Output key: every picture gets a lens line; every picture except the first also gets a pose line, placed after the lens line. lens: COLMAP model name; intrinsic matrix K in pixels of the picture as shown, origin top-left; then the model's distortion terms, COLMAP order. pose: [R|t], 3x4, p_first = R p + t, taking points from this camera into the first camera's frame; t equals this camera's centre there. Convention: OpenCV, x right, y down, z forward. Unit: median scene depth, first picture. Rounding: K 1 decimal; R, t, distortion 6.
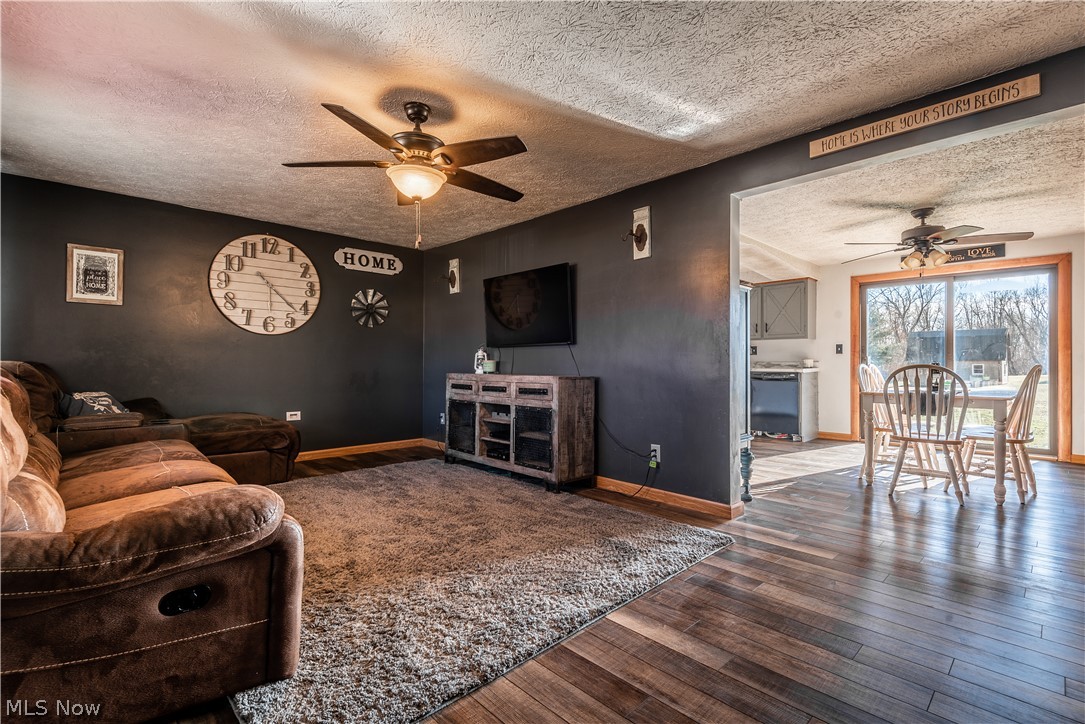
lens RADIAL K [[492.9, 0, 542.5], [0, 492.9, 362.0], [0, 0, 1]] dist [0.011029, -0.007634]
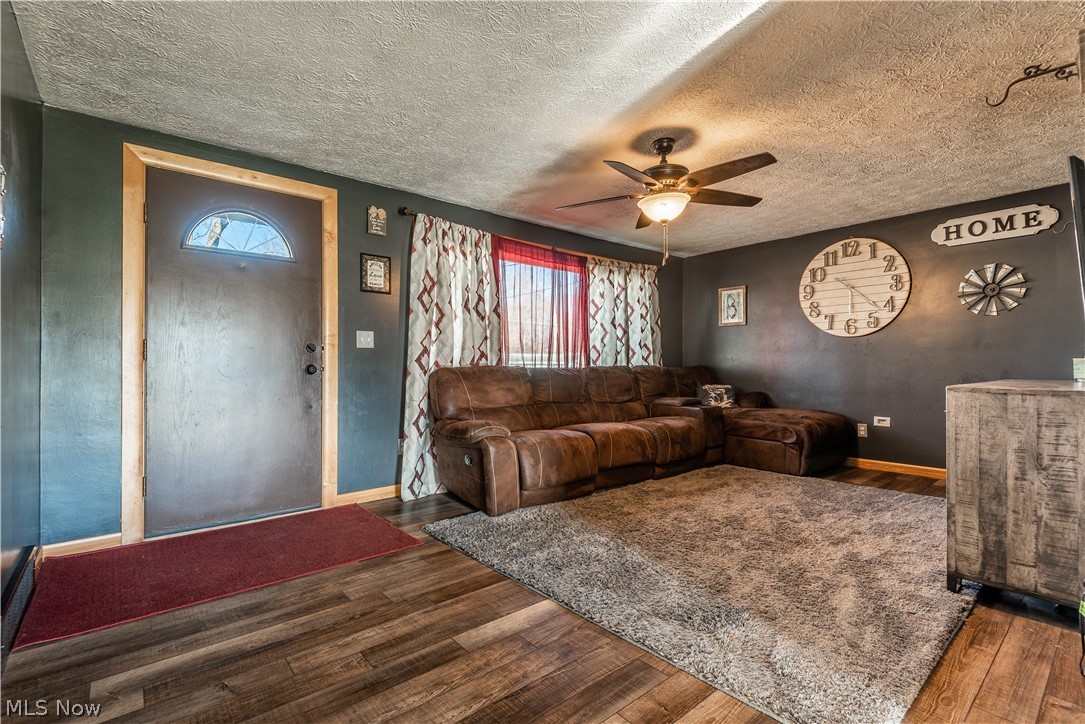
lens RADIAL K [[491.0, 0, 539.1], [0, 491.0, 363.3], [0, 0, 1]] dist [0.032028, -0.021623]
pose [[-0.077237, -0.007941, -0.996981, 0.513292], [0.006560, 0.999943, -0.008473, 0.002924], [0.996991, -0.007195, -0.077180, 0.452074]]
